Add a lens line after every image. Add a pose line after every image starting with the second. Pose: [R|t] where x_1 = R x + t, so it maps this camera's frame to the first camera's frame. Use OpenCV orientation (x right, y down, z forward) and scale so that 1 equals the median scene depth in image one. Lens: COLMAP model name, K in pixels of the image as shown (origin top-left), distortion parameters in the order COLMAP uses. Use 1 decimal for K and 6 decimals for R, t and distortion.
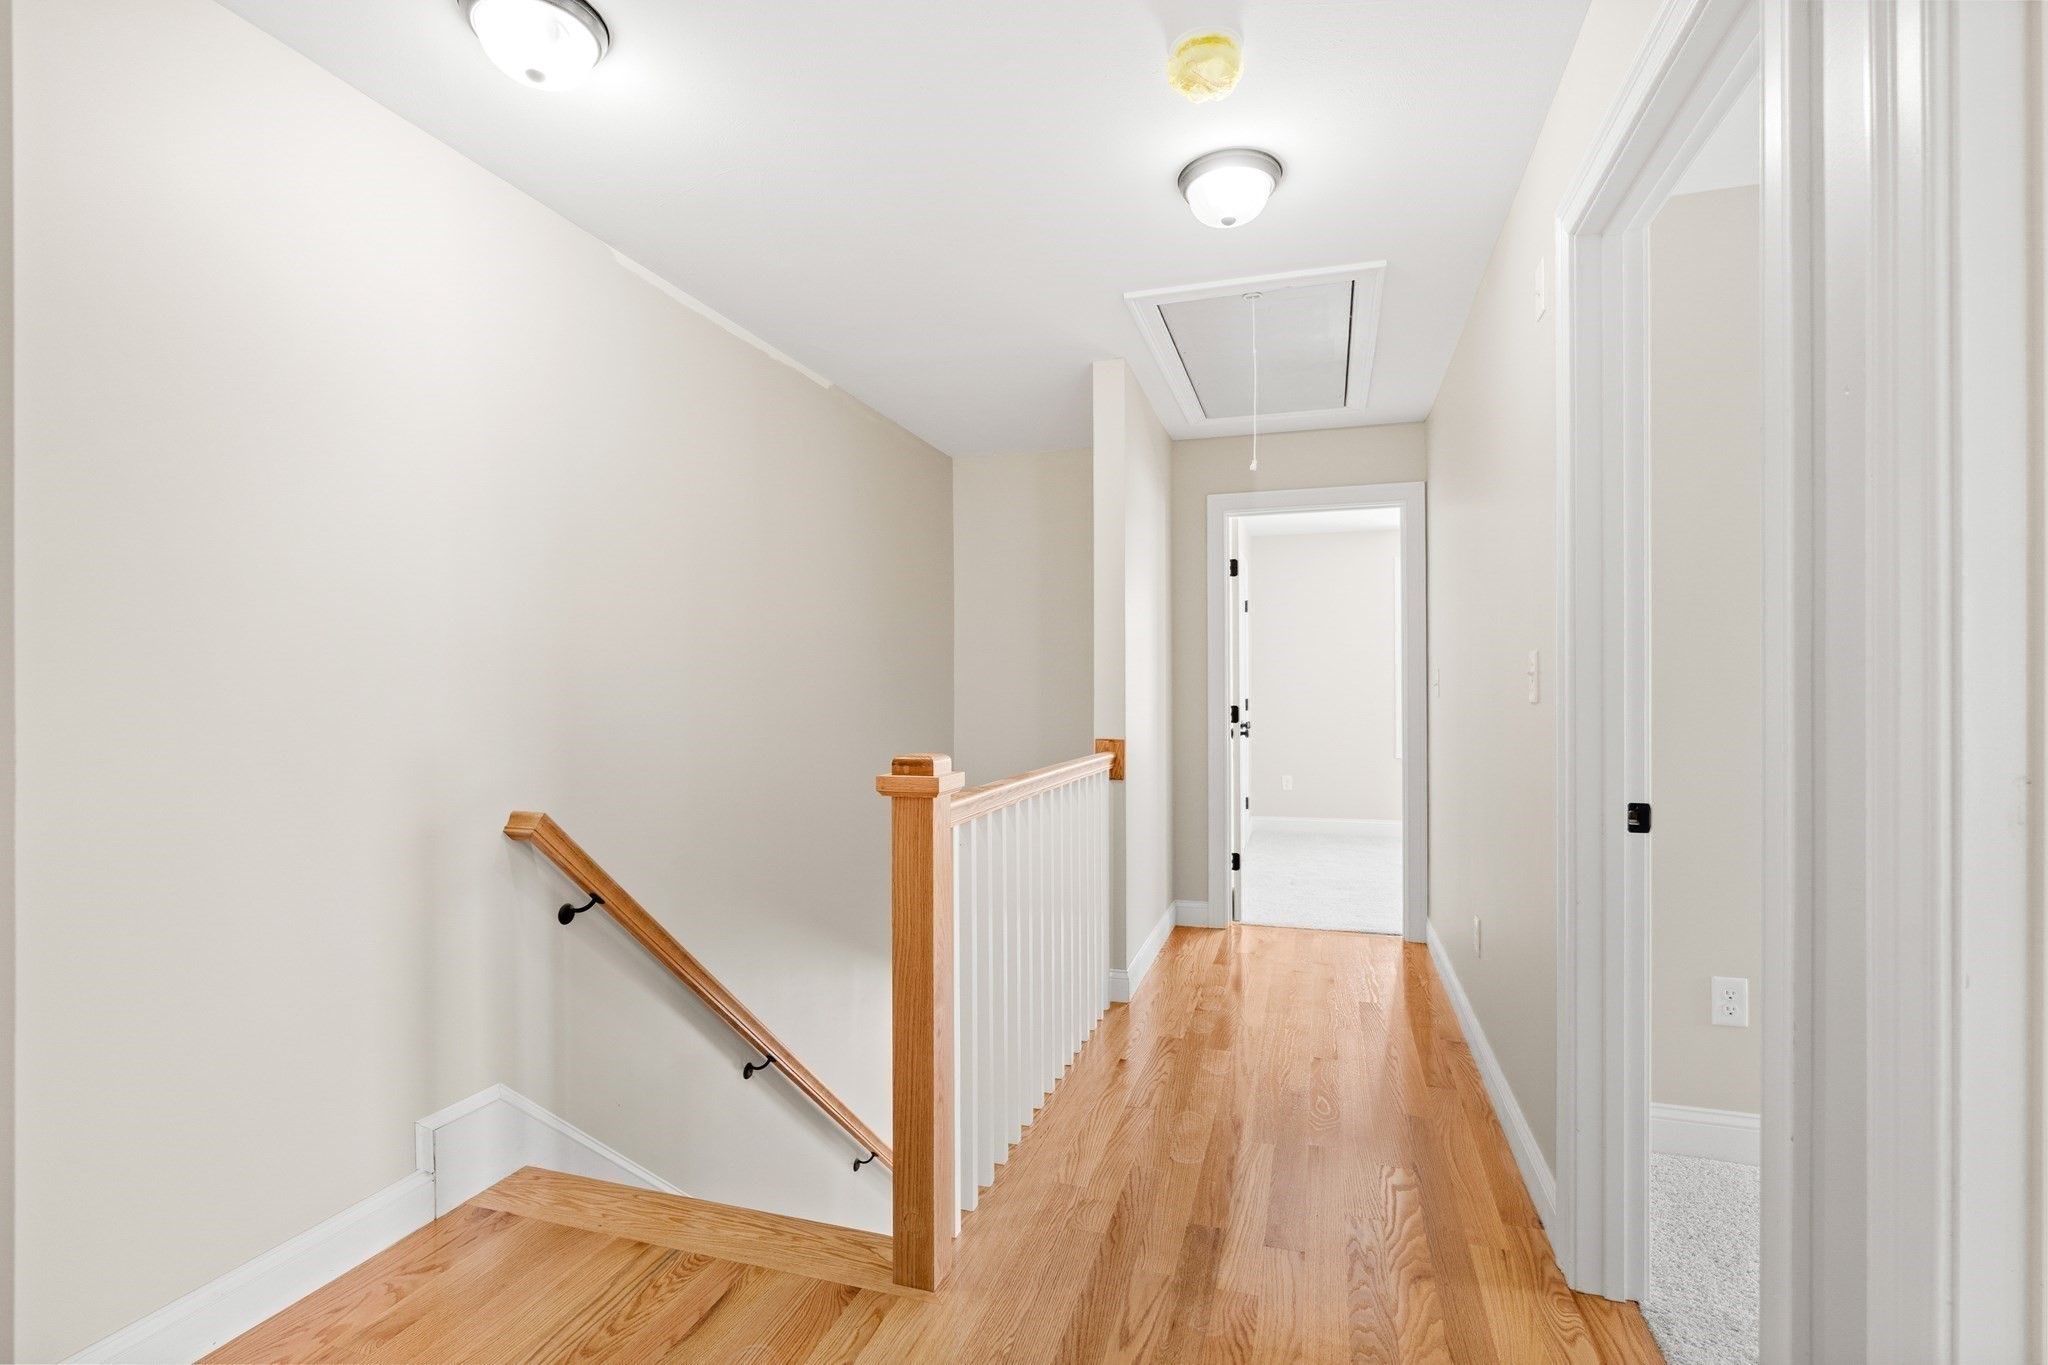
lens RADIAL K [[936.1, 0, 1024.9], [0, 936.1, 683.7], [0, 0, 1]] dist [-0.005644, -0.000058]
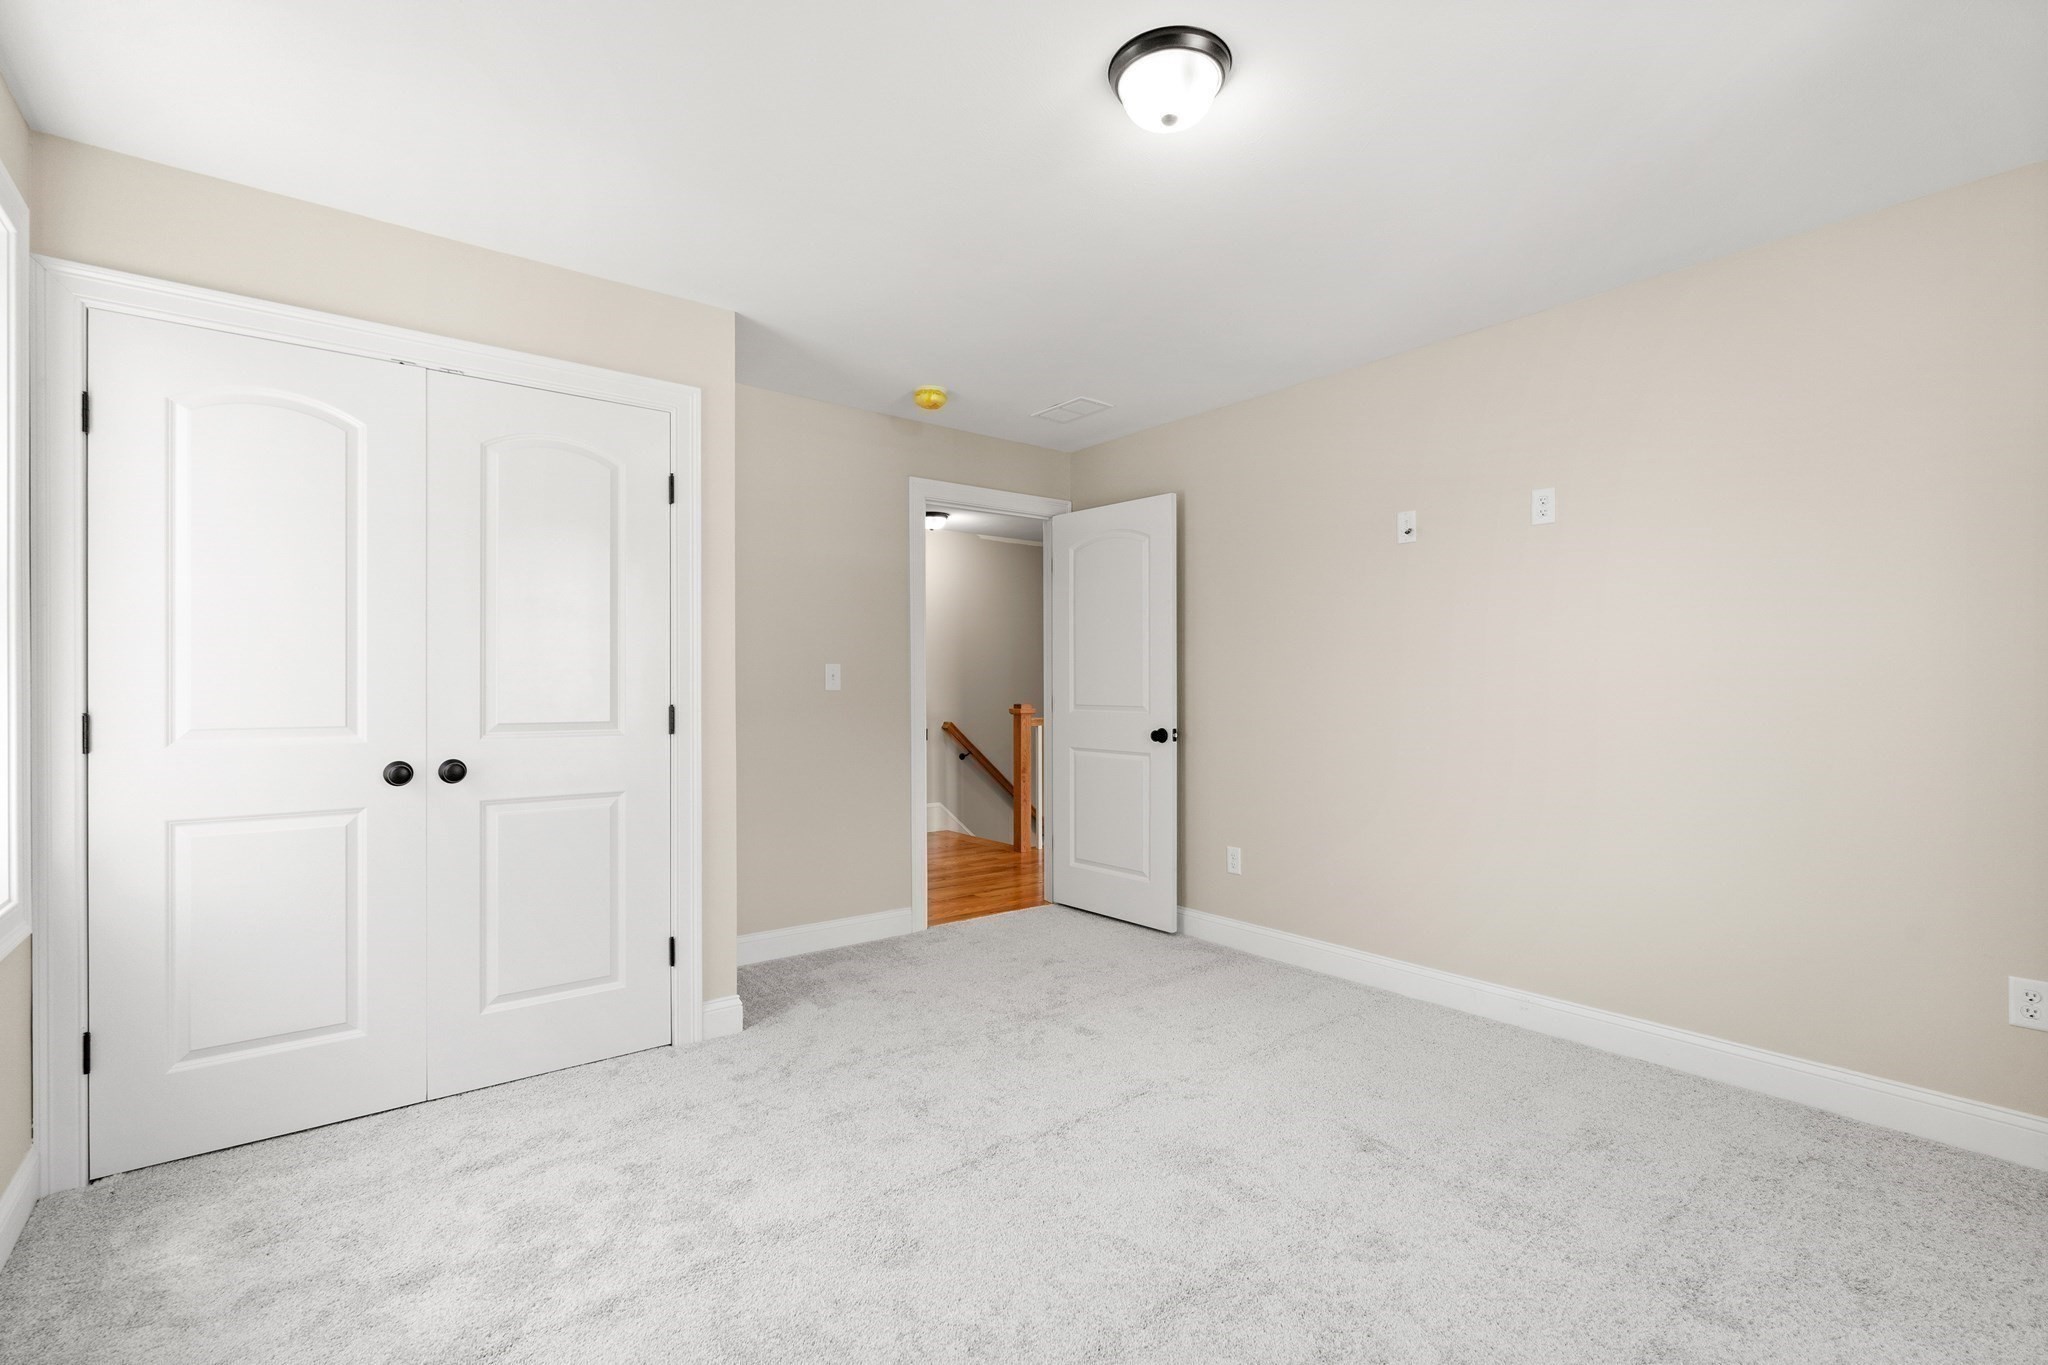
lens RADIAL K [[936.1, 0, 1014.8], [0, 936.1, 681.2], [0, 0, 1]] dist [-0.005644, -0.000058]
pose [[0.820325, 0.002168, -0.571894, 1.493300], [-0.002523, 0.999997, 0.000172, -0.007058], [0.571892, 0.001302, 0.820328, -1.518625]]
